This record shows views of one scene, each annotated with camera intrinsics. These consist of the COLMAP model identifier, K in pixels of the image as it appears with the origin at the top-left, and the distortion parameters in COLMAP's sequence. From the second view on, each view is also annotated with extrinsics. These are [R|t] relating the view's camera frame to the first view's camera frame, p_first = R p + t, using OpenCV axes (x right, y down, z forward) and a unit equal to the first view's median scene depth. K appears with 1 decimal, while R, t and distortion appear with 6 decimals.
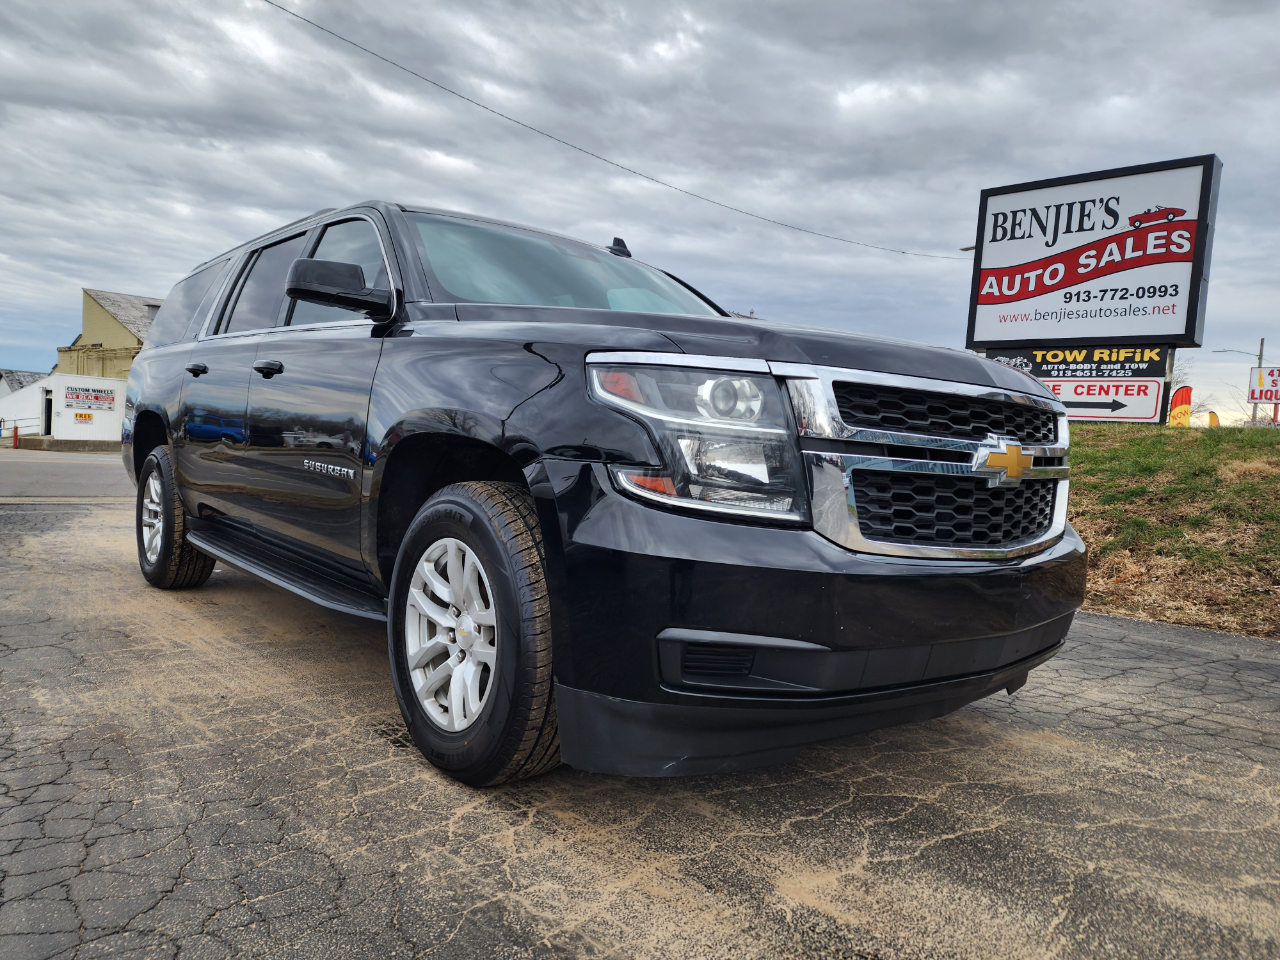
lens RADIAL K [[863.6, 0, 640.0], [0, 863.6, 480.0], [0, 0, 1]] dist [0.073767, -0.065517]
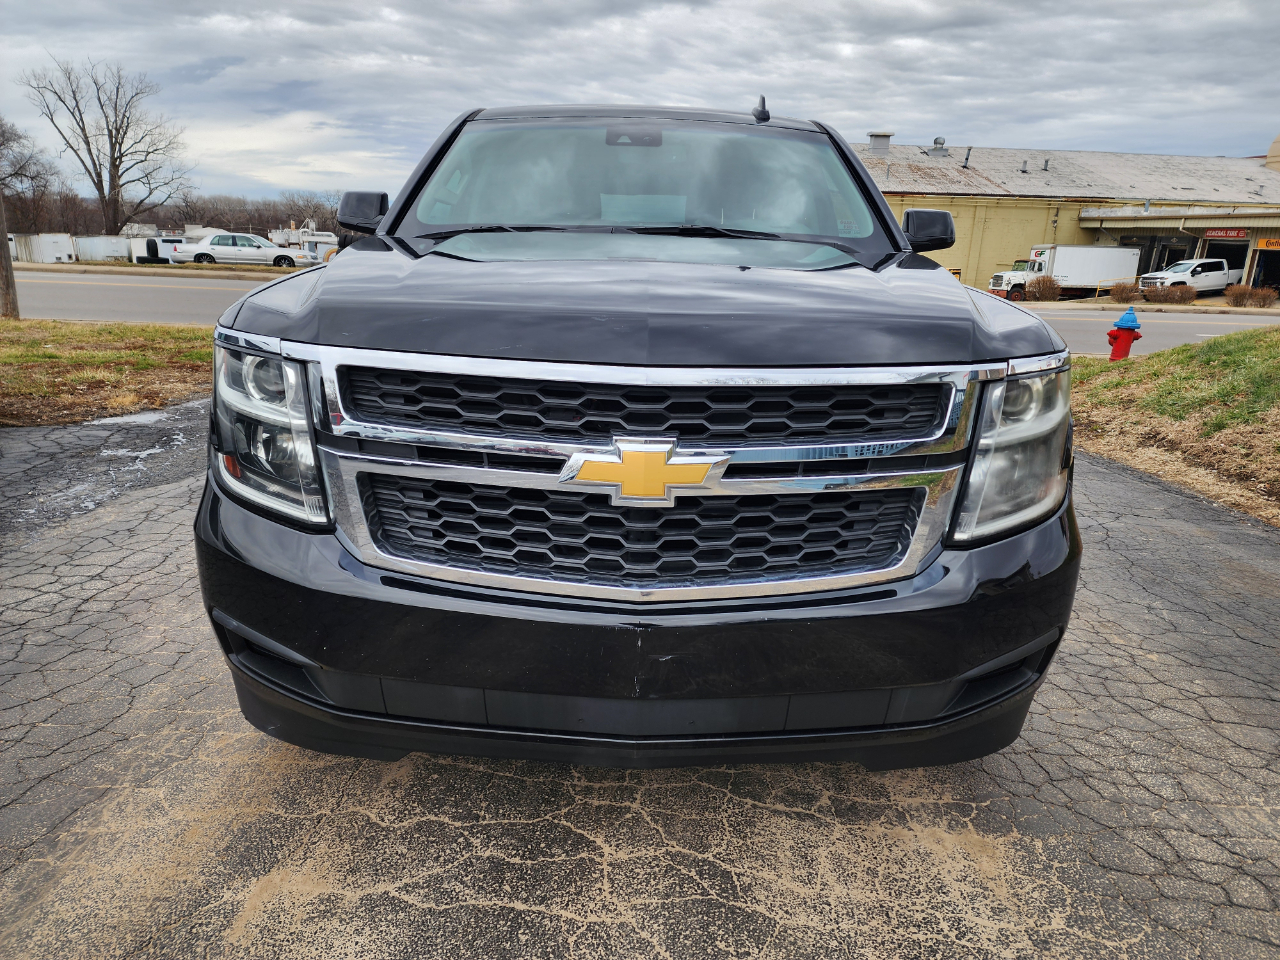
lens RADIAL K [[857.1, 0, 644.6], [0, 857.1, 483.4], [0, 0, 1]] dist [0.074667, -0.064866]
pose [[0.761106, 0.139778, -0.633387, 0.642591], [-0.014545, 0.979937, 0.198778, -0.112256], [0.648464, -0.142078, 0.747869, 0.357287]]
